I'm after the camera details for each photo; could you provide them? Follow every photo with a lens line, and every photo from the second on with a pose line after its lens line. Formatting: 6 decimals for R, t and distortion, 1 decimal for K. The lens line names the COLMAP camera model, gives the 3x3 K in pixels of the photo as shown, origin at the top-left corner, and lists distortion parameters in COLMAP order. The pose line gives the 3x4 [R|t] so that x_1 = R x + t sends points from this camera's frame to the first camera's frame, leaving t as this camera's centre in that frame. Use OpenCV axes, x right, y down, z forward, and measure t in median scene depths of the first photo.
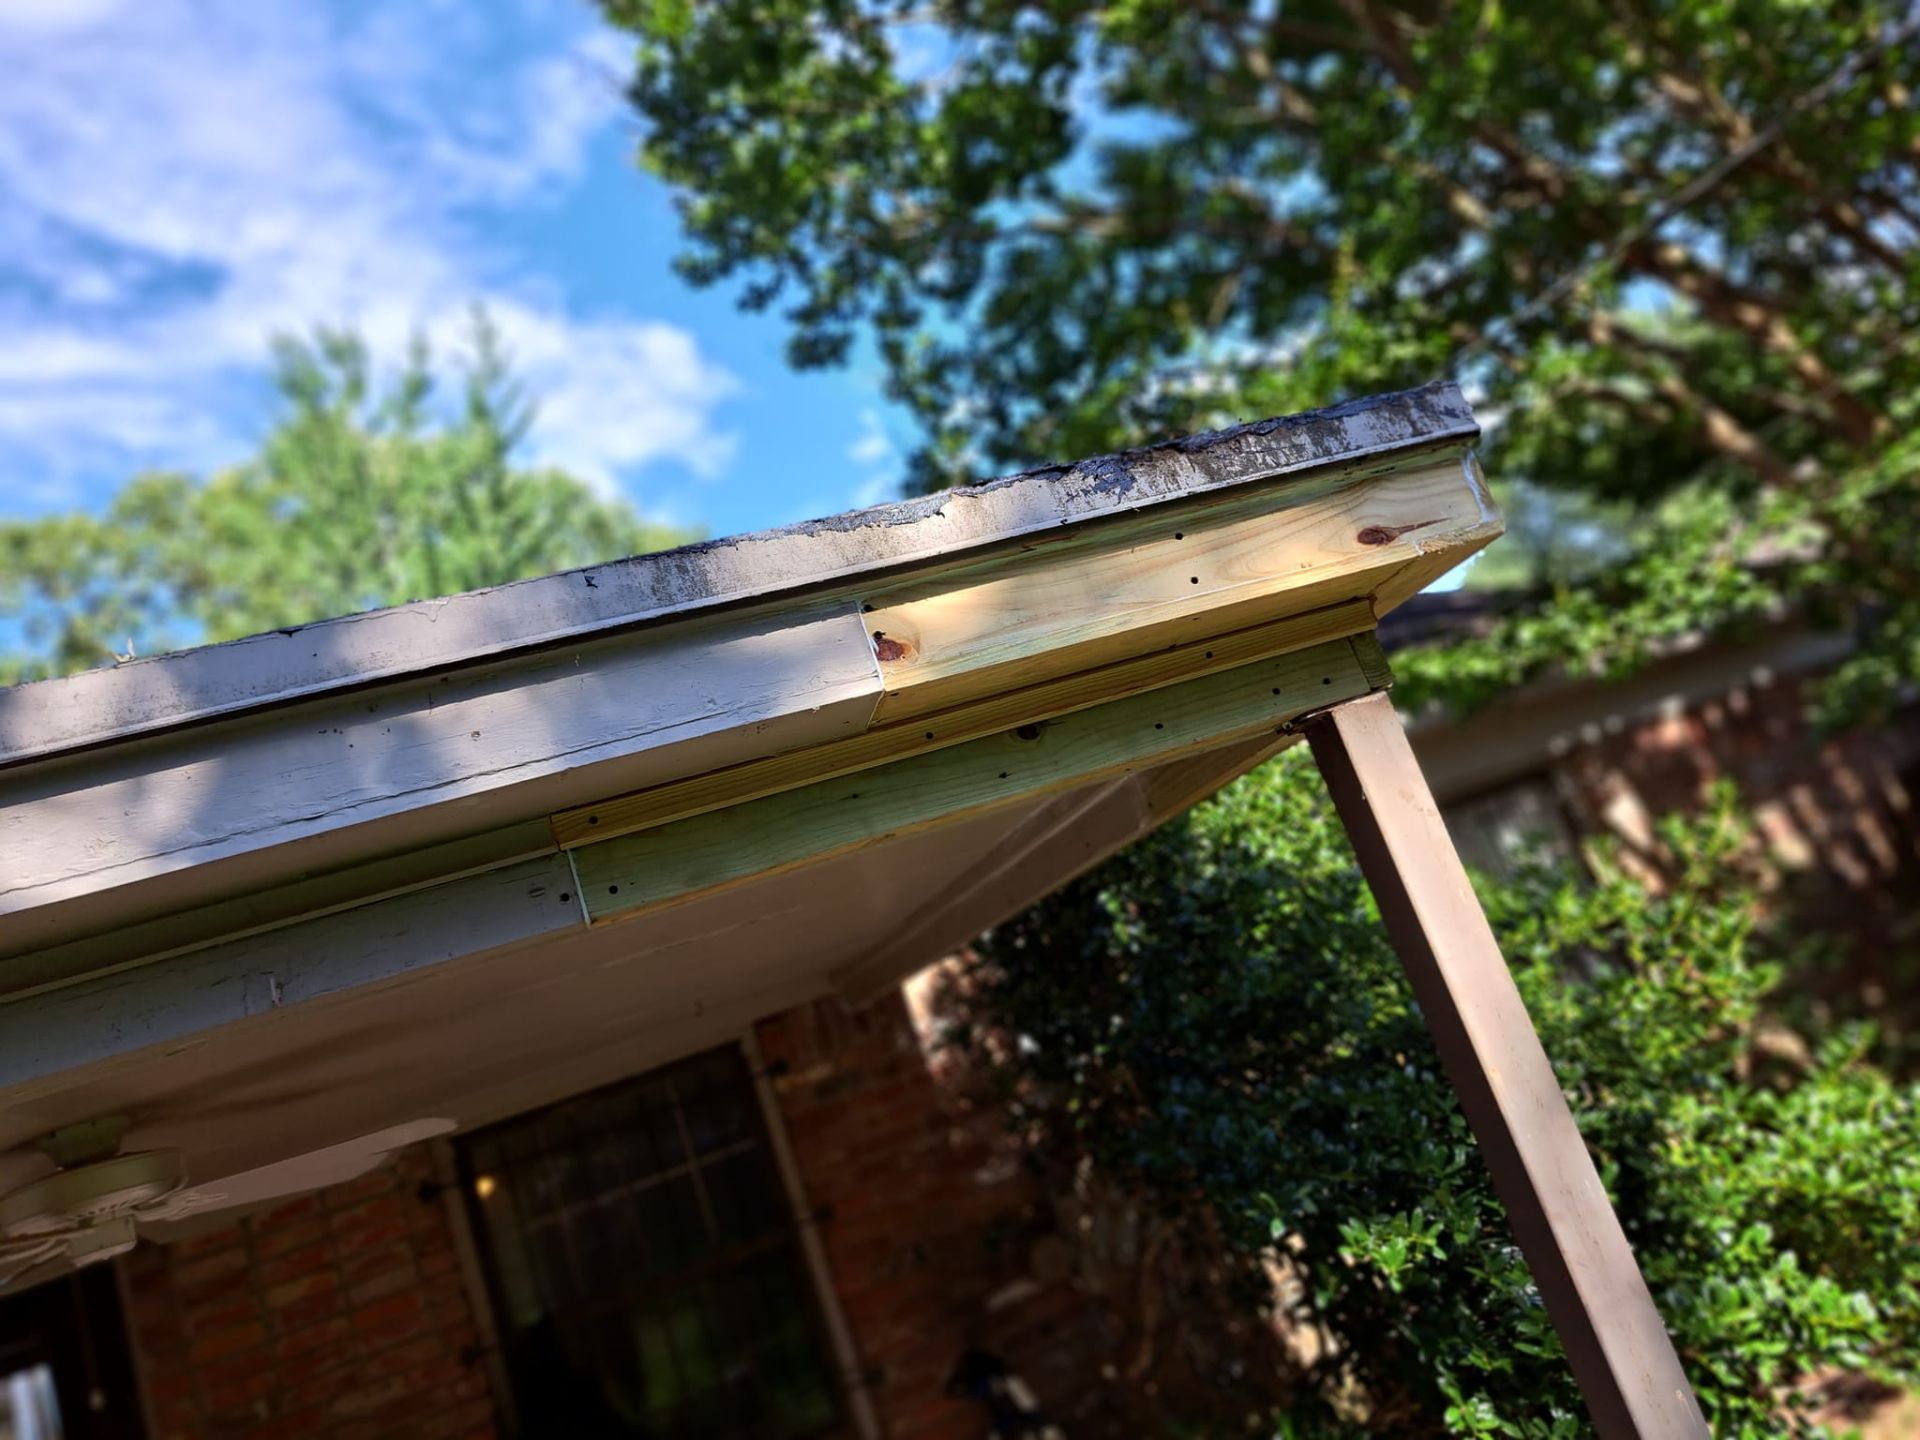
lens RADIAL K [[1404.2, 0, 960.0], [0, 1404.2, 720.0], [0, 0, 1]] dist [0.097809, -0.136955]
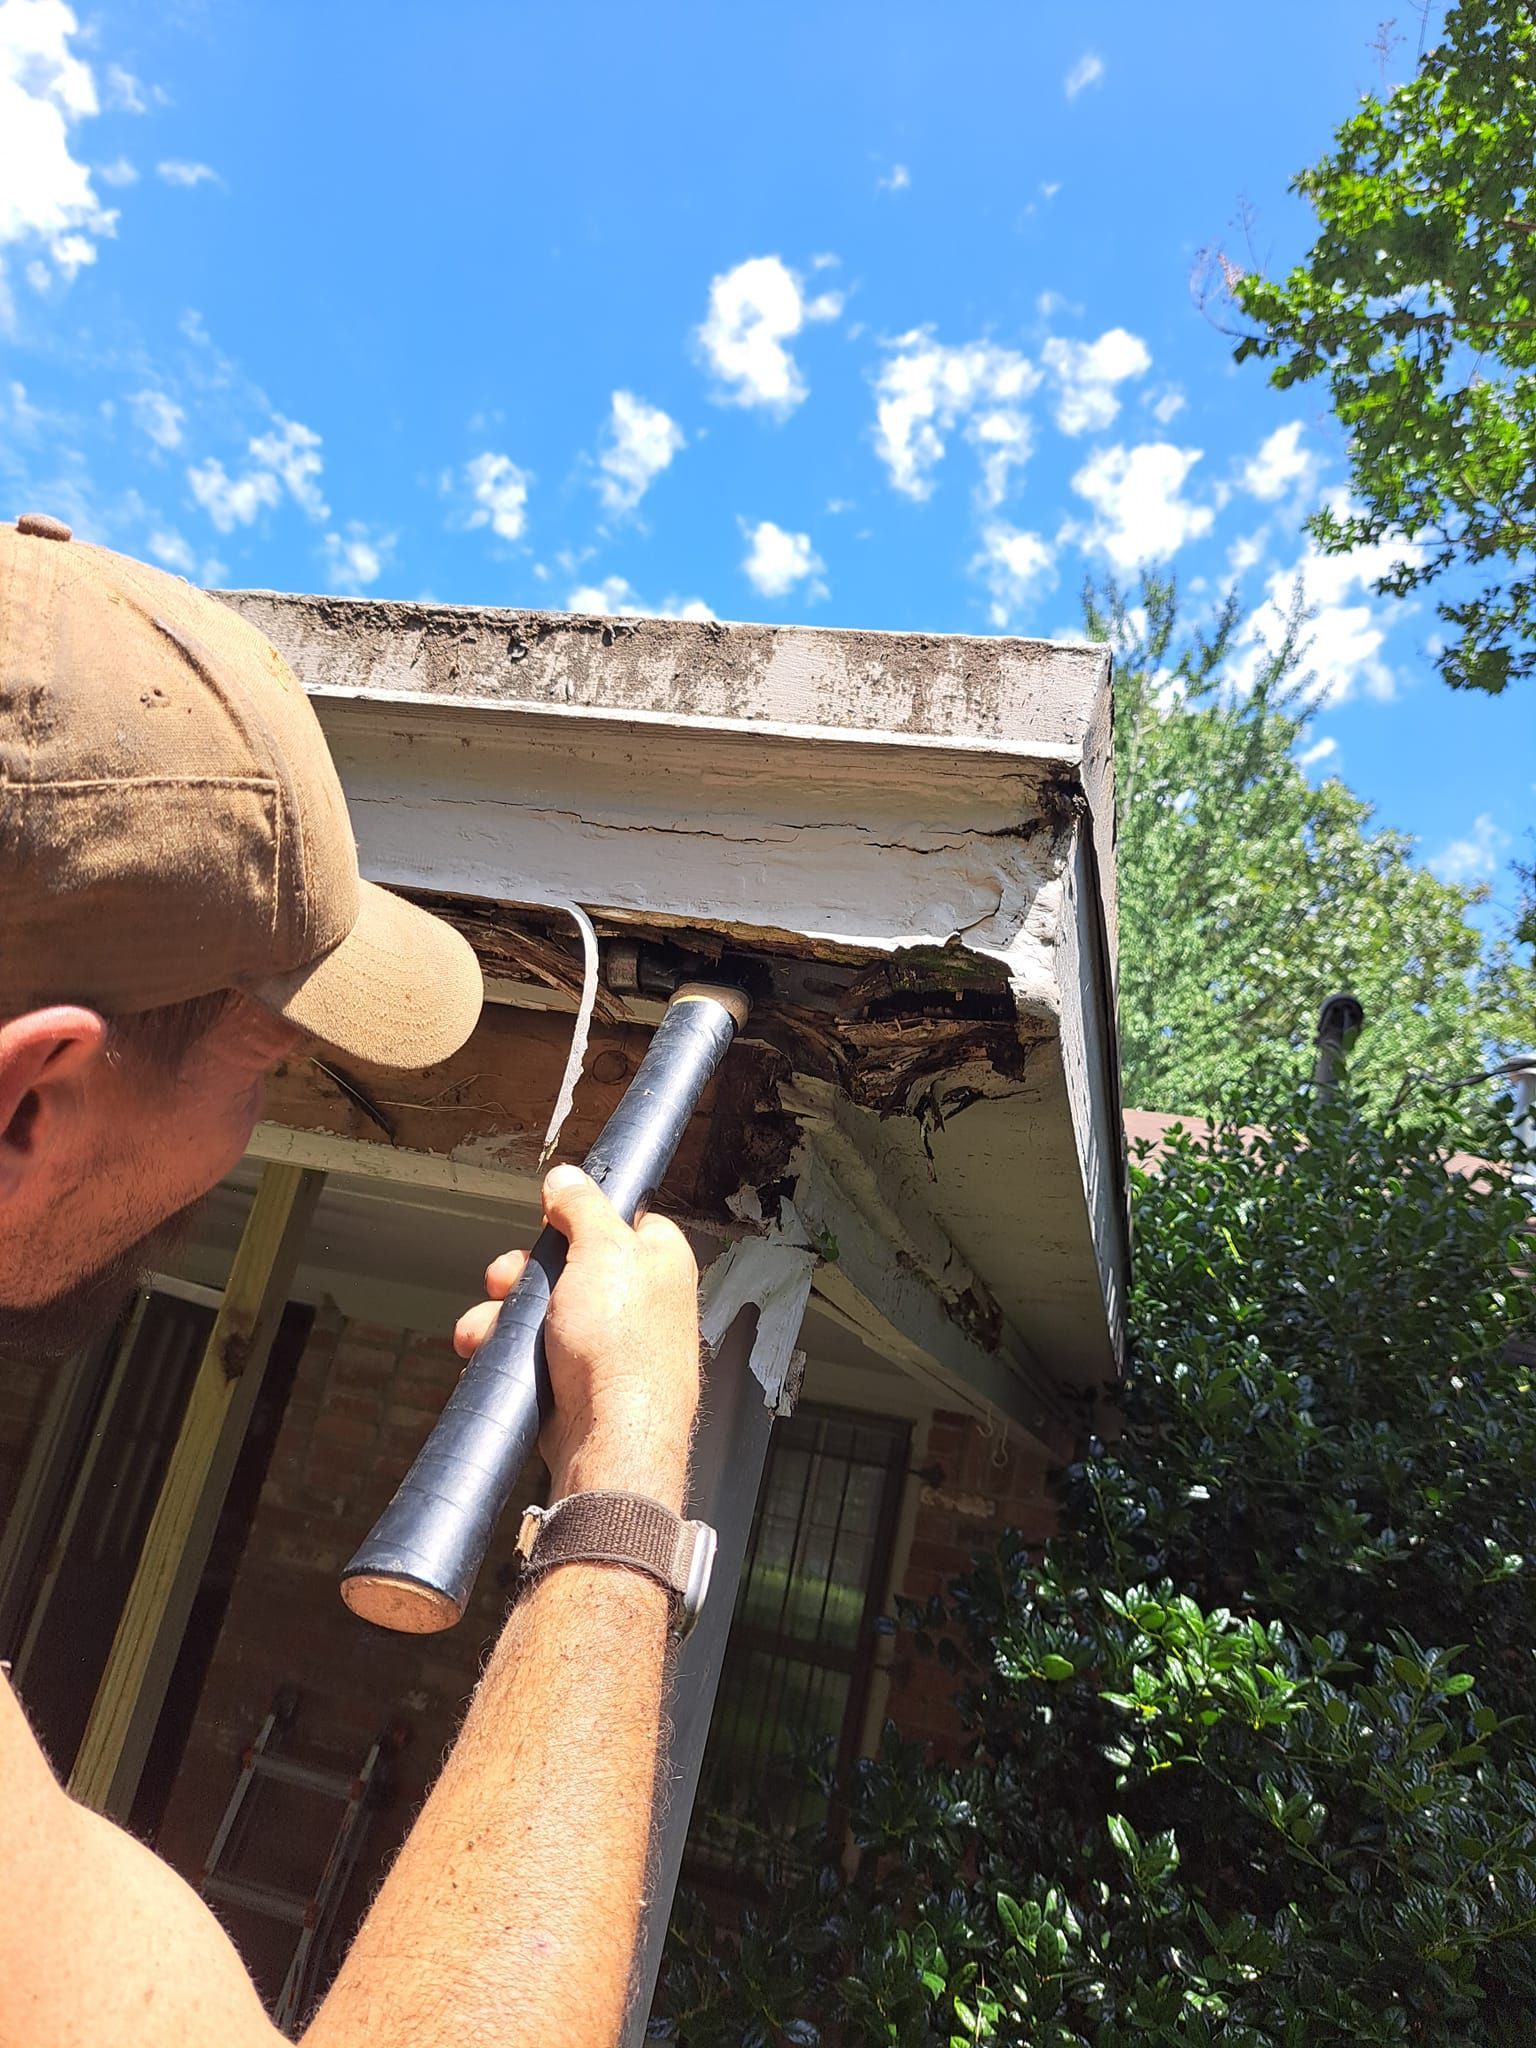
lens RADIAL K [[1497.8, 0, 768.0], [0, 1497.8, 1024.0], [0, 0, 1]] dist [0.097809, -0.136955]
pose [[0.746536, 0.348867, -0.566547, 0.581906], [-0.355044, 0.929021, 0.104231, -0.148132], [0.562697, 0.123336, 0.817411, 0.601984]]
